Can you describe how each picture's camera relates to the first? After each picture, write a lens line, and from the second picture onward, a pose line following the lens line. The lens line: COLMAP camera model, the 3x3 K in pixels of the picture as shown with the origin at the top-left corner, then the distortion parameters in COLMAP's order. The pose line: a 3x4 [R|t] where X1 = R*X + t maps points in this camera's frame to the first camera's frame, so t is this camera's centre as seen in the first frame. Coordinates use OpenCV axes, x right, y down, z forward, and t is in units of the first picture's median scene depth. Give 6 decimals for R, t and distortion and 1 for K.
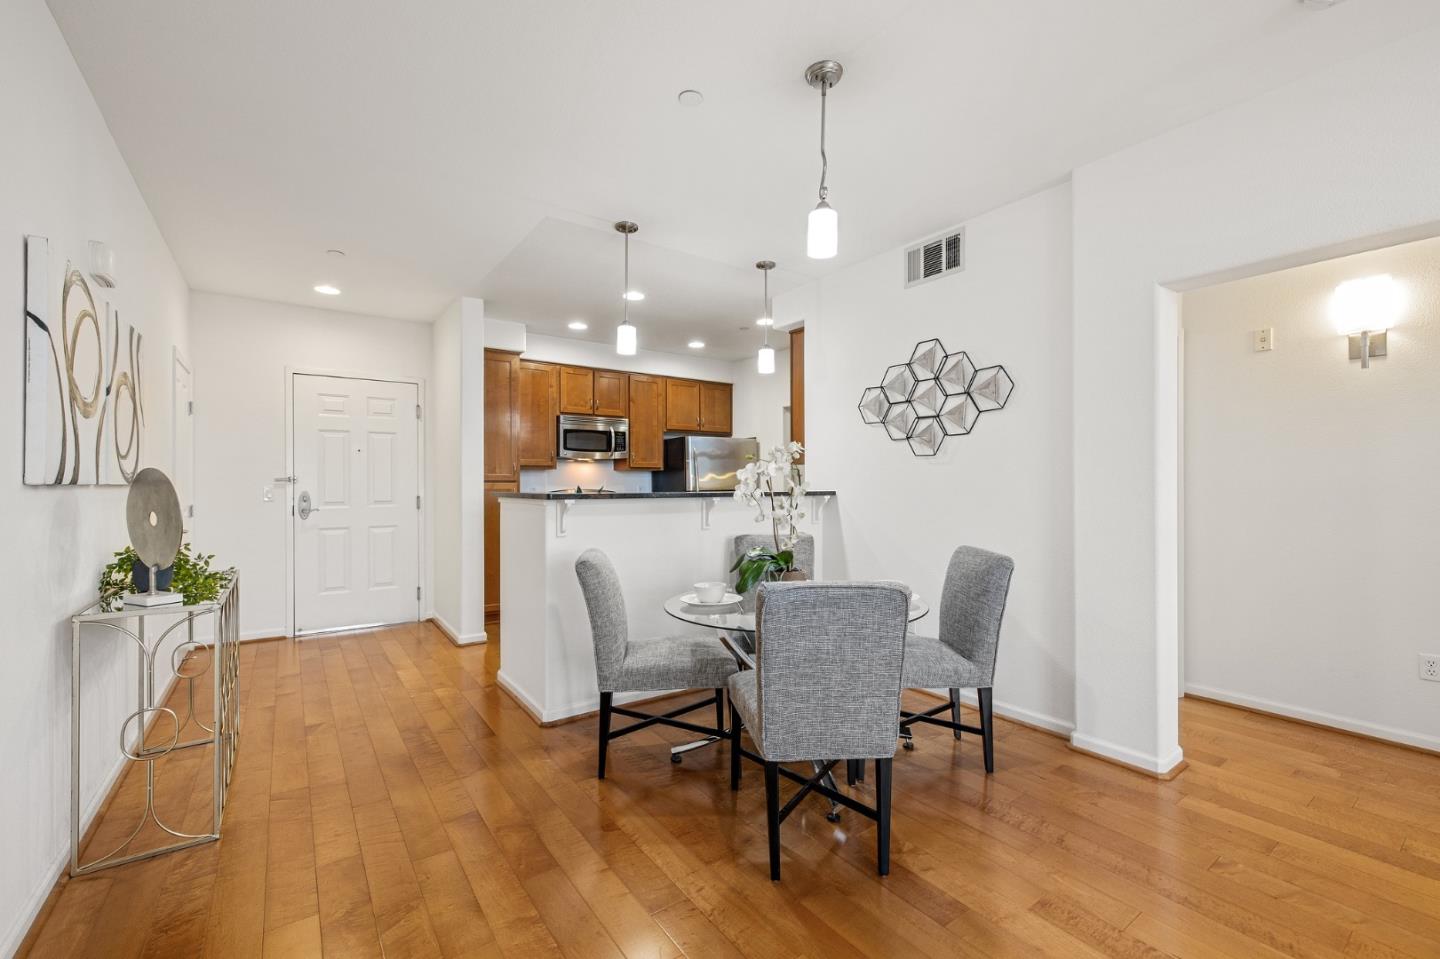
lens RADIAL K [[613.0, 0, 713.5], [0, 613.0, 468.8], [0, 0, 1]] dist [0.001111, 0.000073]
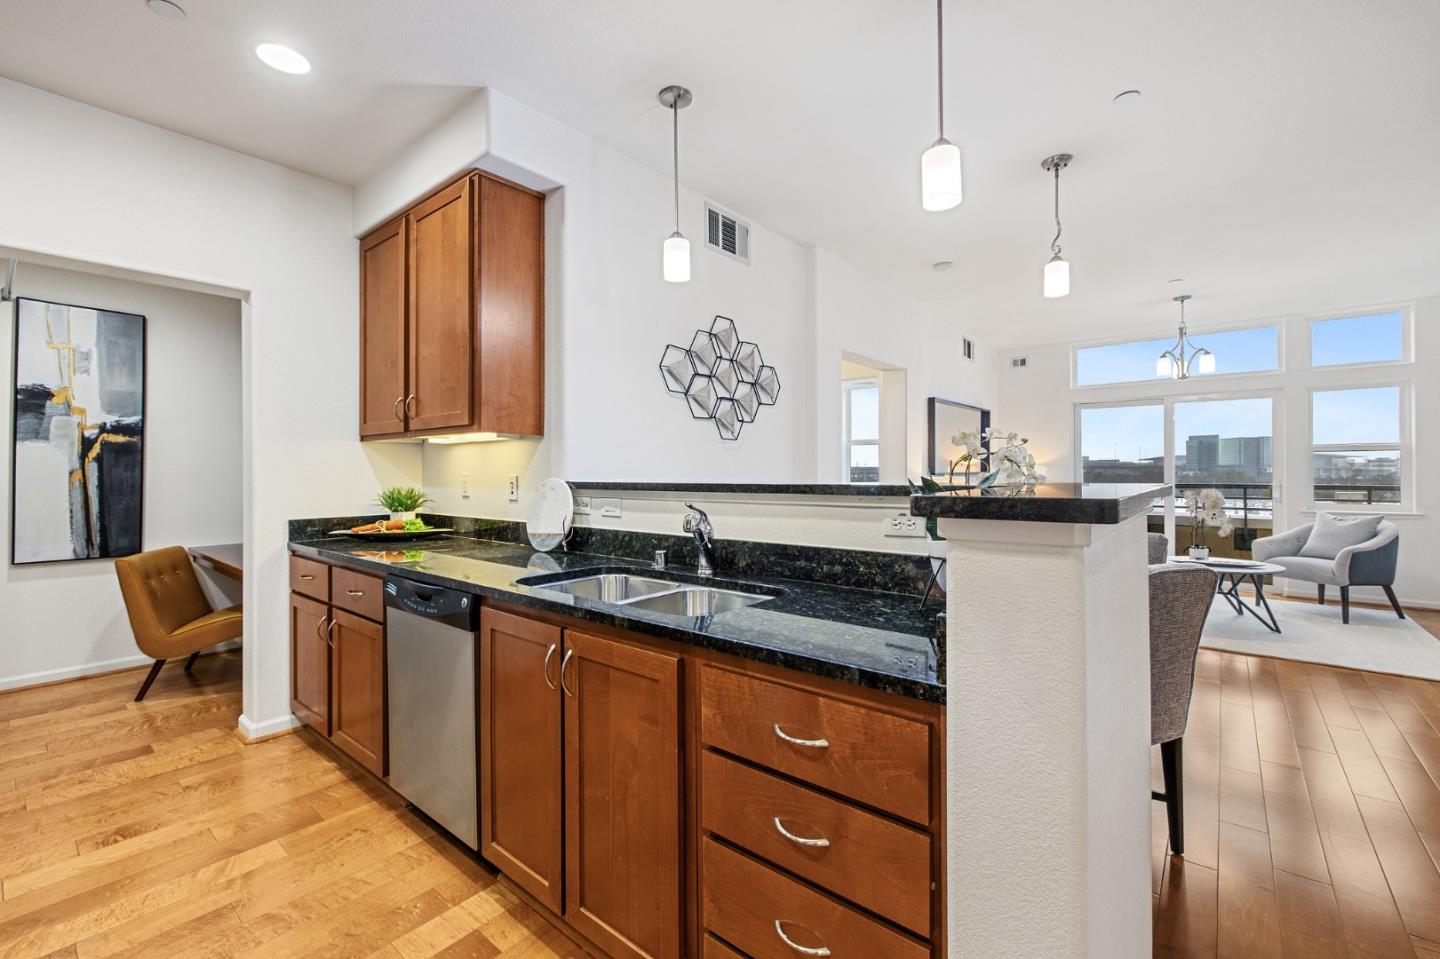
lens RADIAL K [[613.0, 0, 713.5], [0, 613.0, 468.8], [0, 0, 1]] dist [0.001111, 0.000073]
pose [[-0.258232, 0.009678, 0.966034, -0.552458], [-0.017077, 0.999748, -0.014581, 0.037083], [-0.965932, -0.020262, -0.258001, 1.245472]]
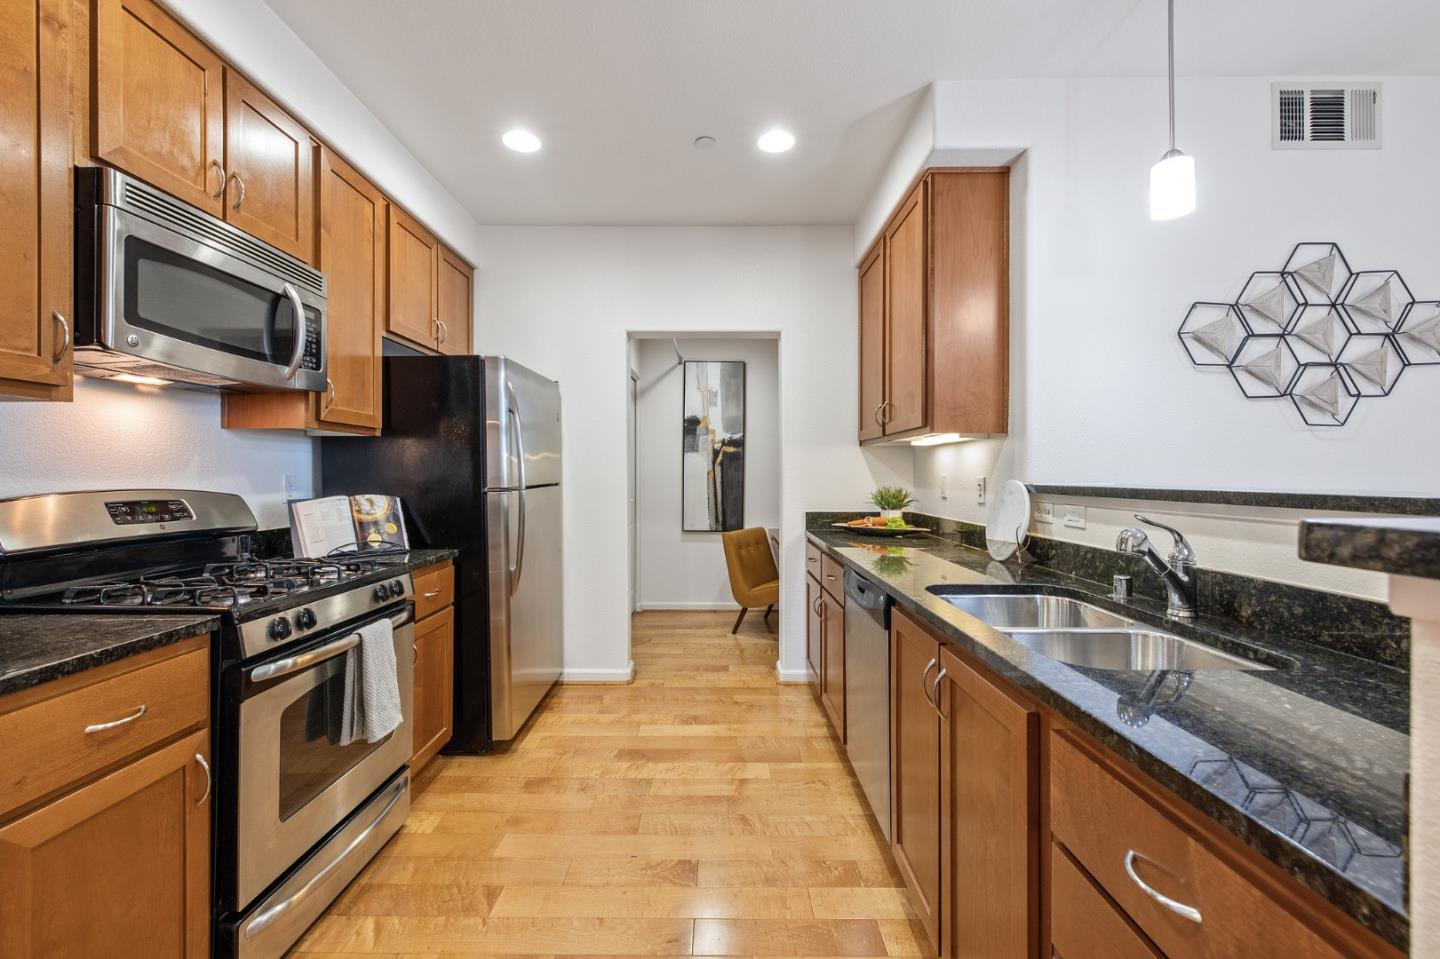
lens RADIAL K [[602.0, 0, 715.8], [0, 602.0, 474.4], [0, 0, 1]] dist [0.000814, 0.000069]
pose [[0.577891, 0.003780, 0.816105, -0.508444], [-0.020796, 0.999733, 0.010095, 0.034506], [-0.815849, -0.022805, 0.577815, 1.131615]]
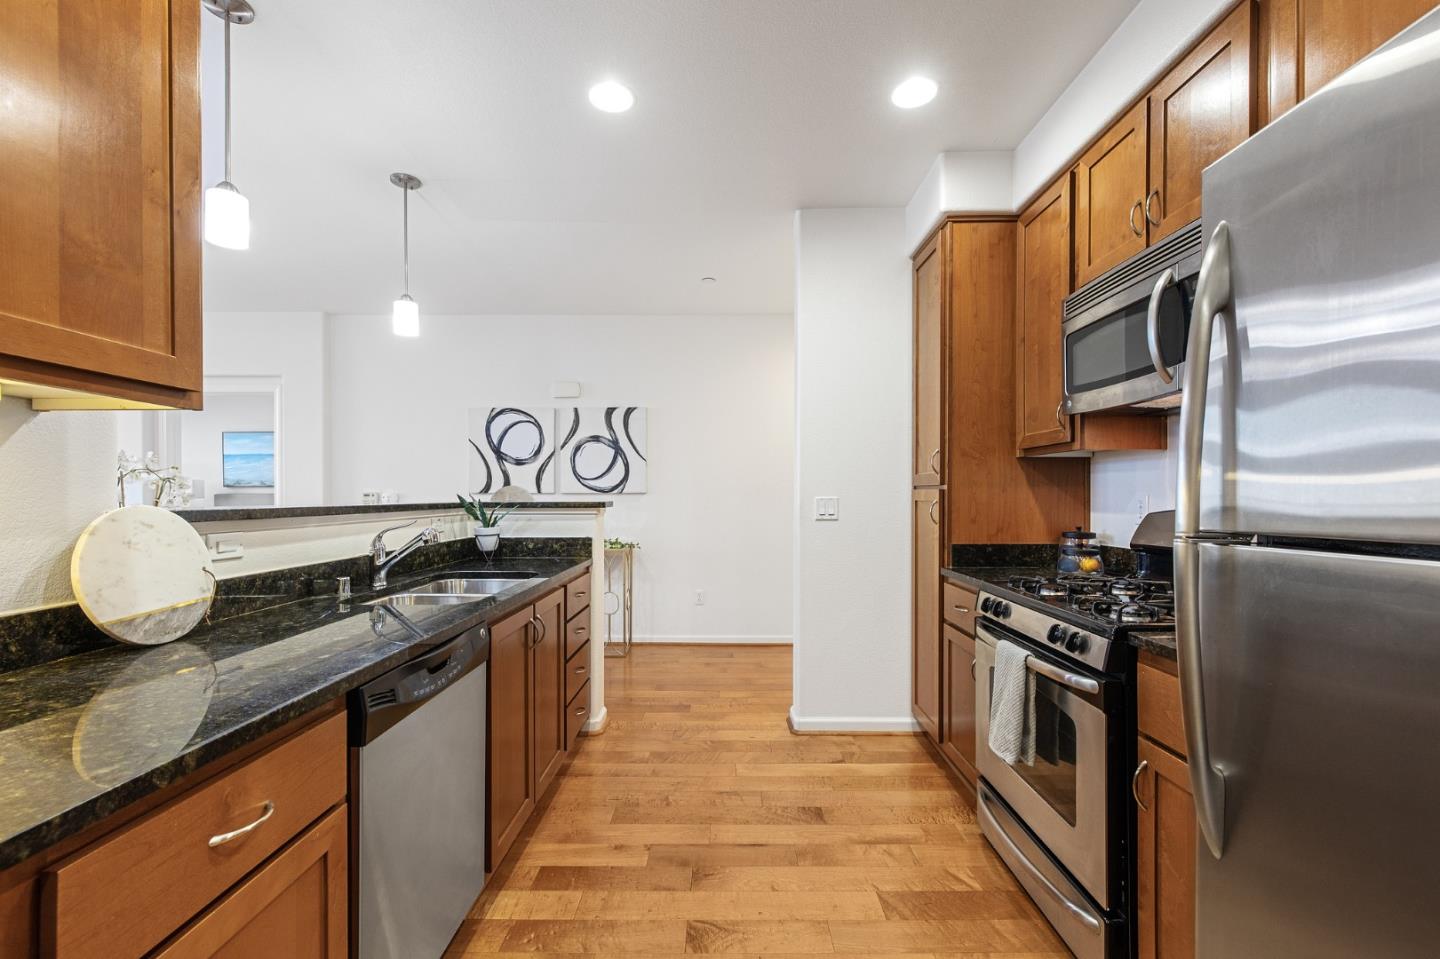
lens RADIAL K [[602.0, 0, 722.4], [0, 602.0, 499.2], [0, 0, 1]] dist [0.000222, 0.000009]
pose [[-0.575329, 0.008891, -0.817874, 0.270142], [0.021681, 0.999755, -0.004383, 0.046240], [0.817635, -0.020254, -0.575381, 1.734850]]
